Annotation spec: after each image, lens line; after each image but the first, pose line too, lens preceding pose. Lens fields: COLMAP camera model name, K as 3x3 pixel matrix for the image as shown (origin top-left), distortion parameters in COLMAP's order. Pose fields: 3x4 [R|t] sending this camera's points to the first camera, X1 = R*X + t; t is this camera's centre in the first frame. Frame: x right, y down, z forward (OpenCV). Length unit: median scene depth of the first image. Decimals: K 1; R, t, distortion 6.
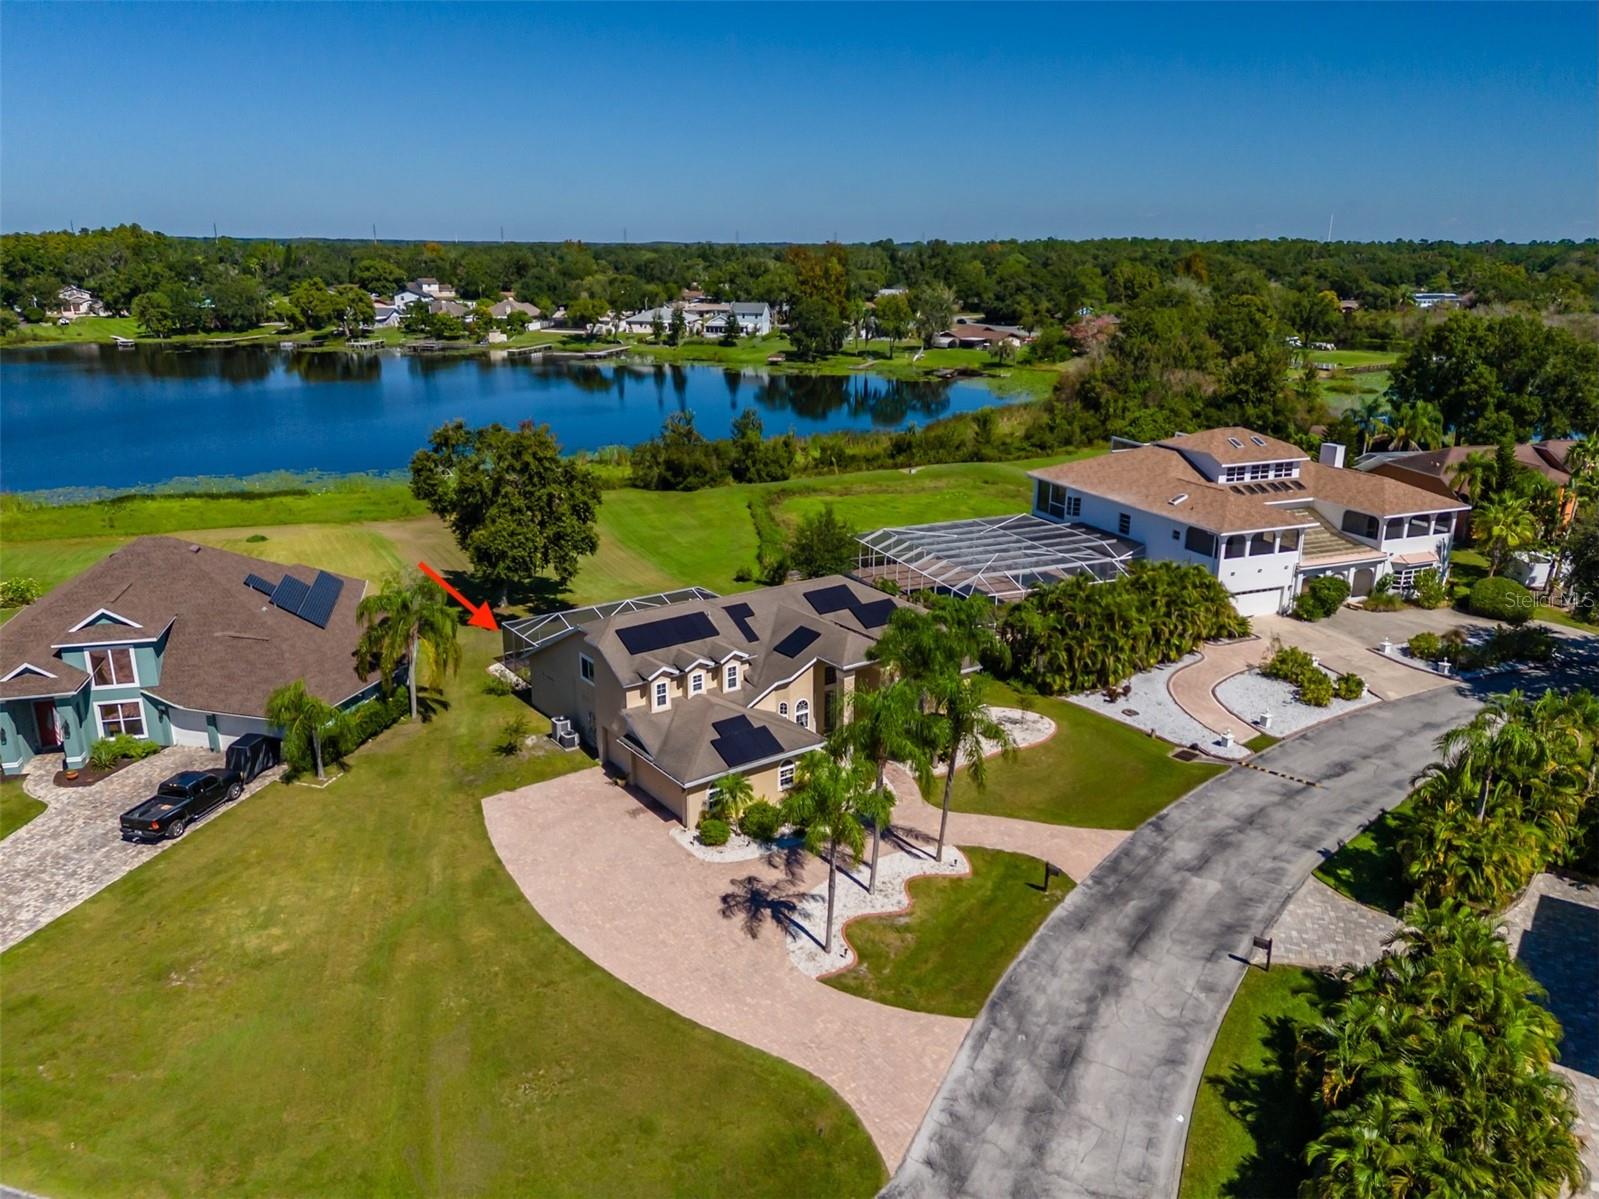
lens RADIAL K [[1165.7, 0, 801.6], [0, 1165.7, 598.0], [0, 0, 1]] dist [0.085314, -0.086712]
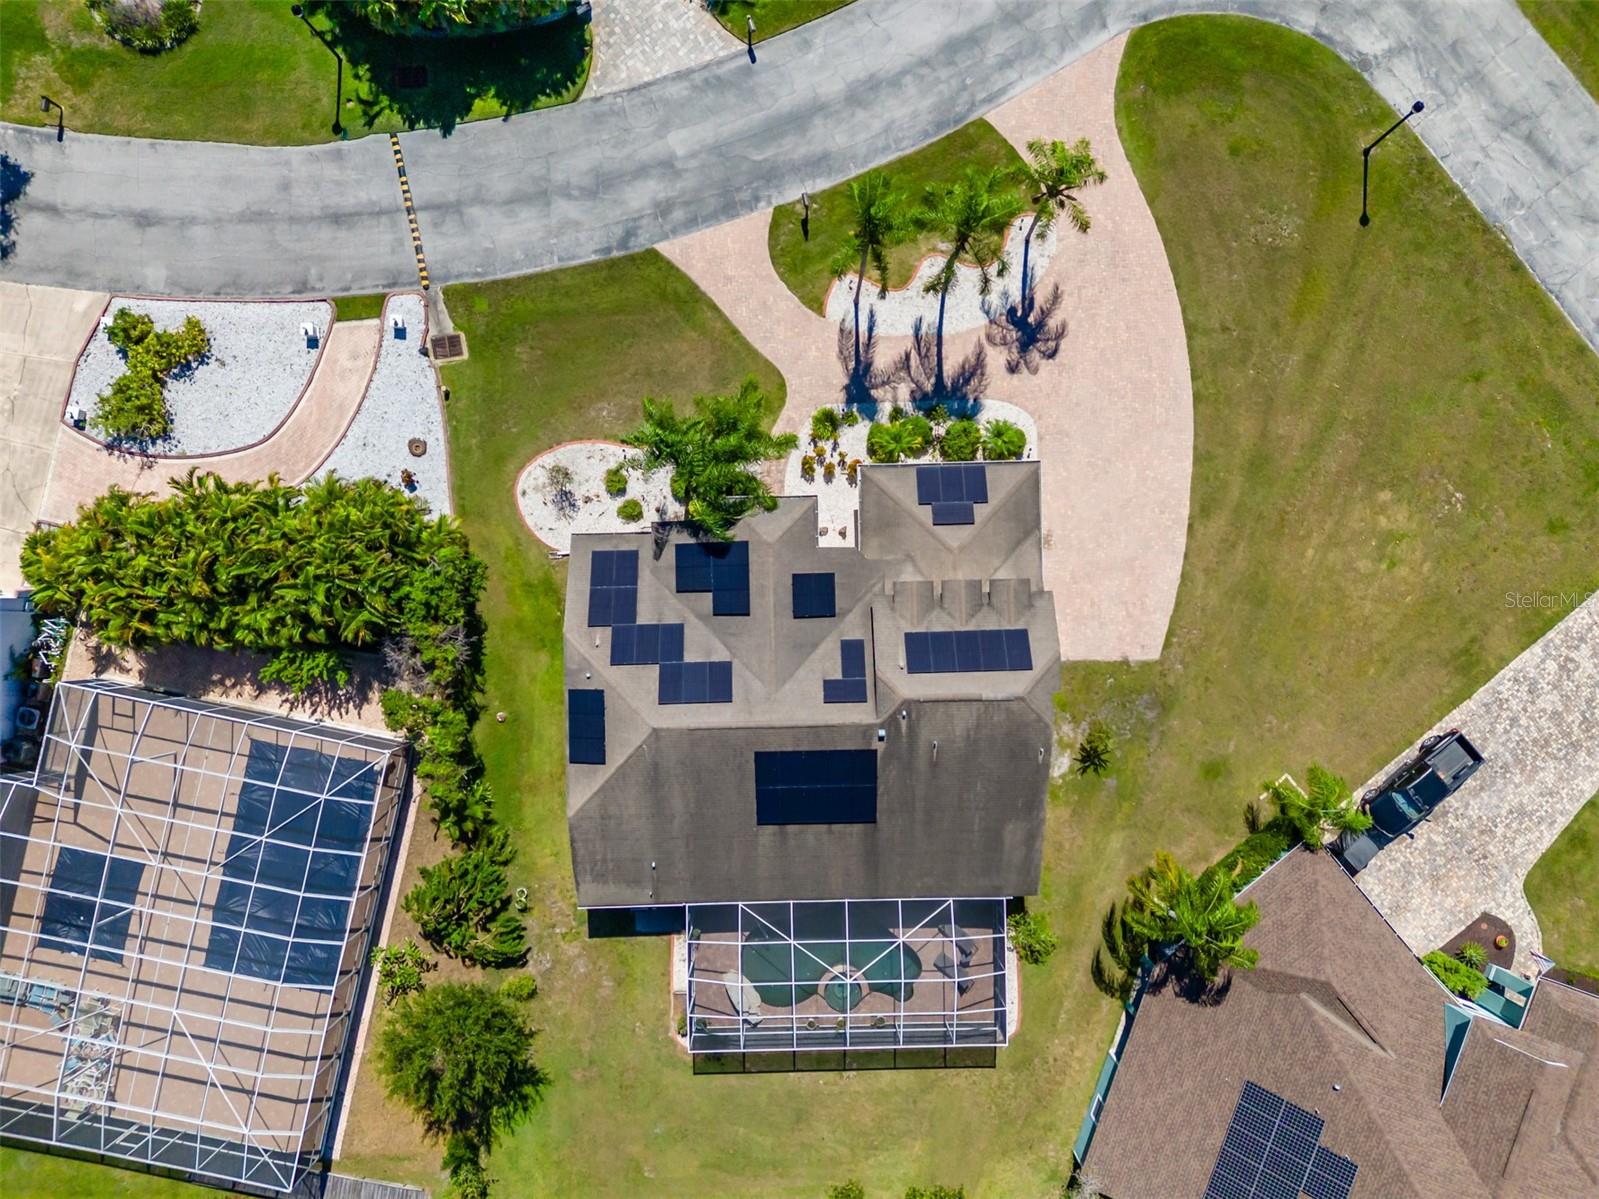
lens RADIAL K [[1165.7, 0, 790.8], [0, 1165.7, 593.4], [0, 0, 1]] dist [0.085314, -0.086712]
pose [[-0.822102, -0.569259, -0.009598, 0.016057], [0.155258, -0.240374, 0.958183, -0.634402], [-0.547761, 0.786235, 0.285994, 0.666528]]
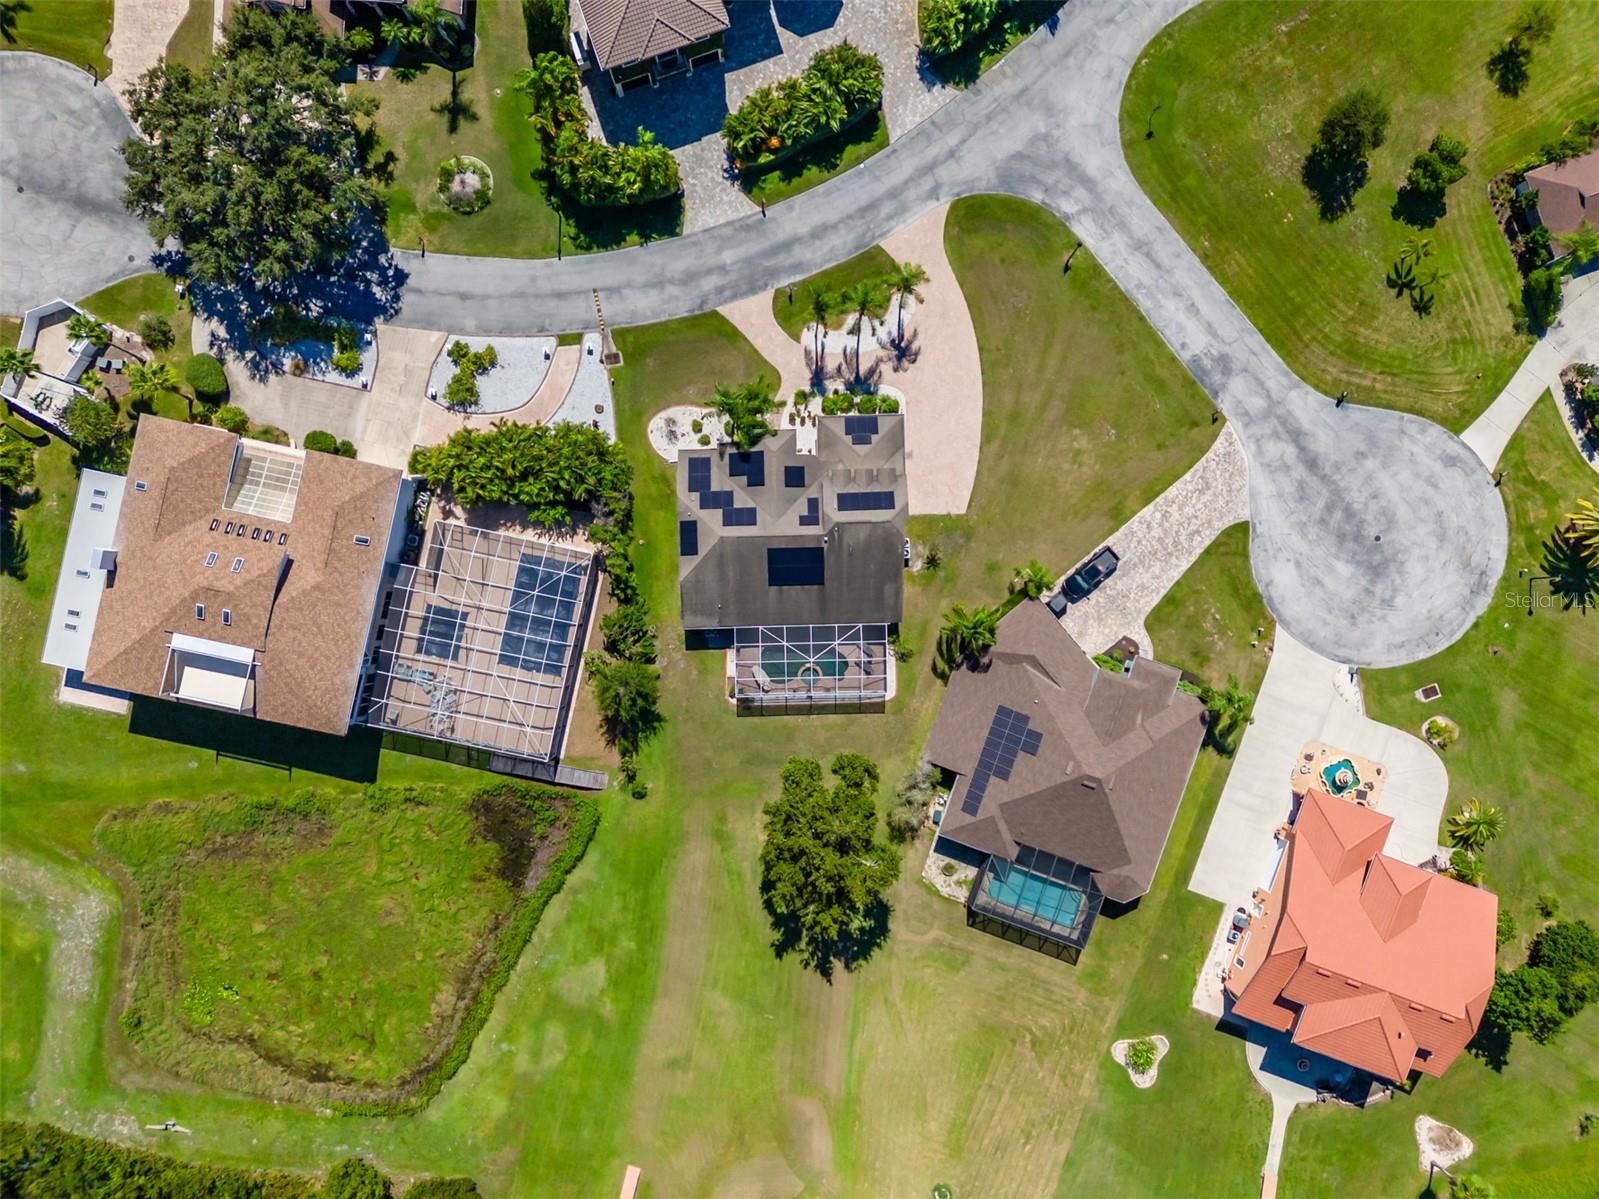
lens RADIAL K [[1165.7, 0, 793.9], [0, 1165.7, 594.7], [0, 0, 1]] dist [0.085314, -0.086712]
pose [[-0.823721, -0.566805, -0.014702, -0.065220], [0.151822, -0.245472, 0.957441, -1.418670], [-0.546291, 0.786432, 0.288254, 0.551105]]
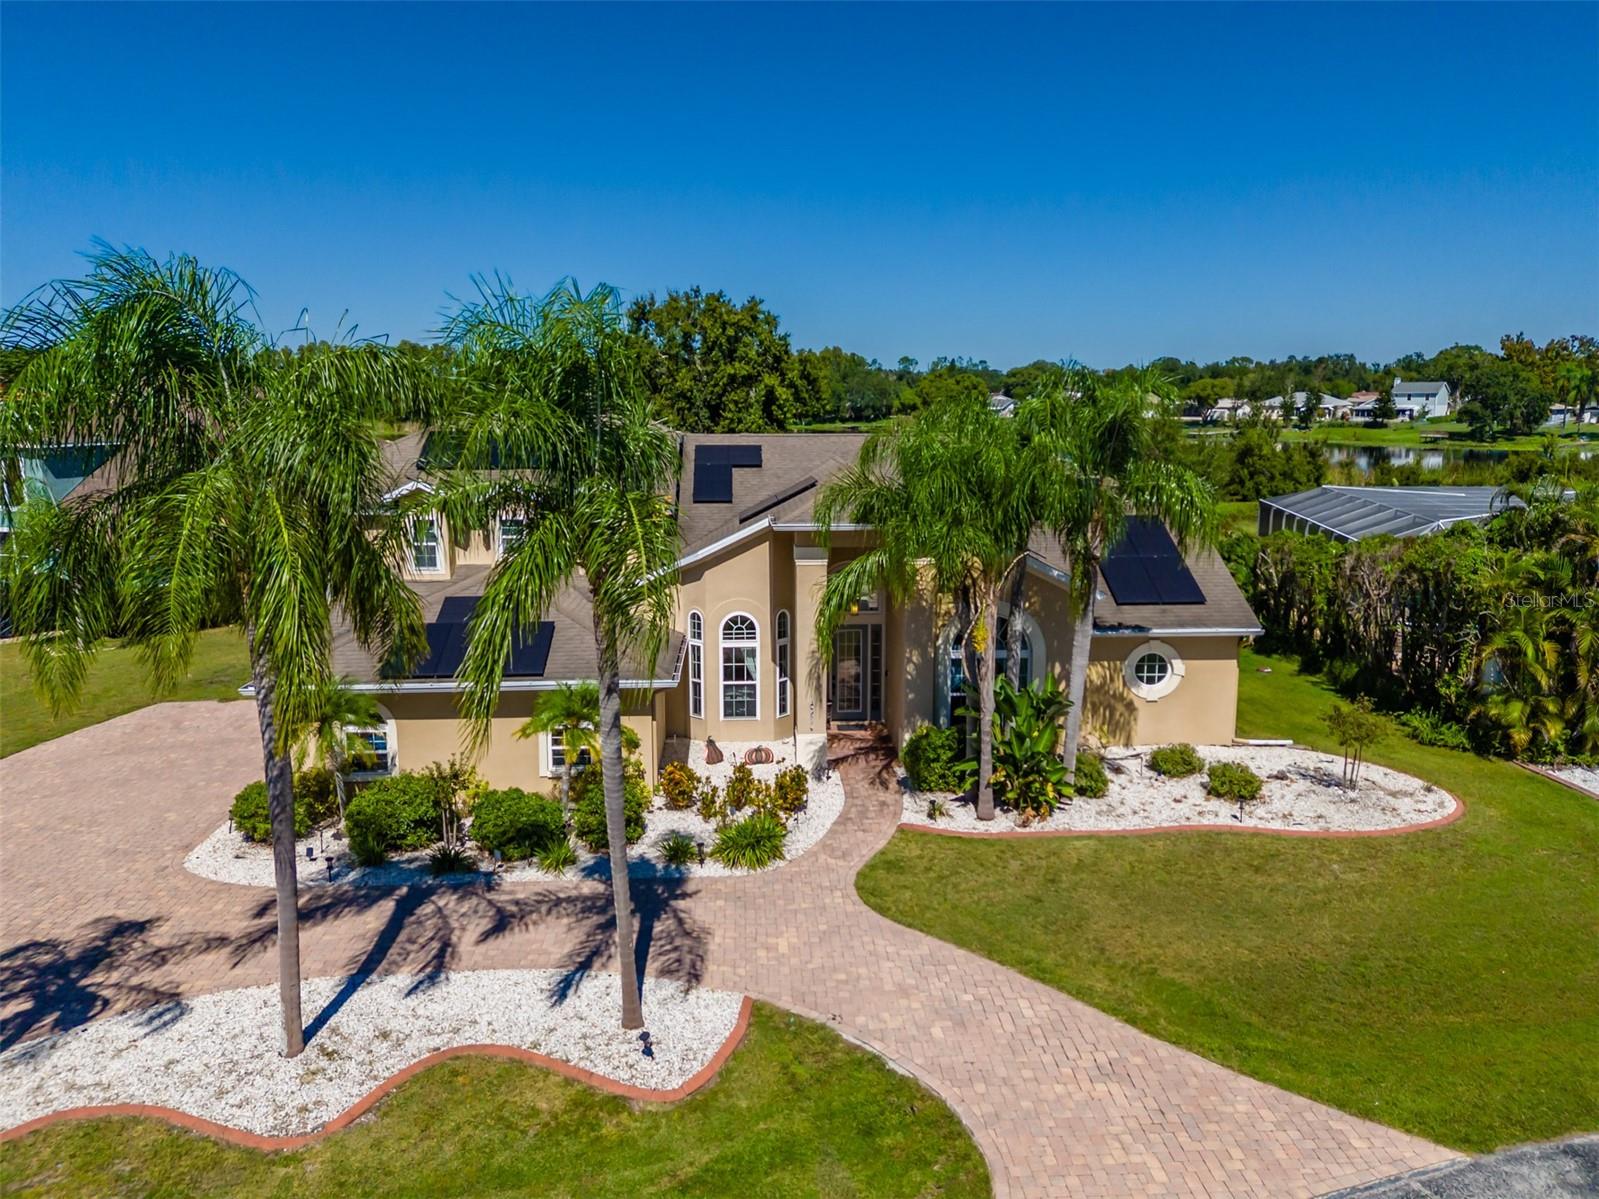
lens RADIAL K [[1165.7, 0, 801.0], [0, 1165.7, 608.3], [0, 0, 1]] dist [0.085314, -0.086712]
pose [[0.840436, 0.092570, -0.533945, 0.217715], [-0.151954, 0.986030, -0.068230, 0.094509], [0.520170, 0.138478, 0.842762, 0.535810]]
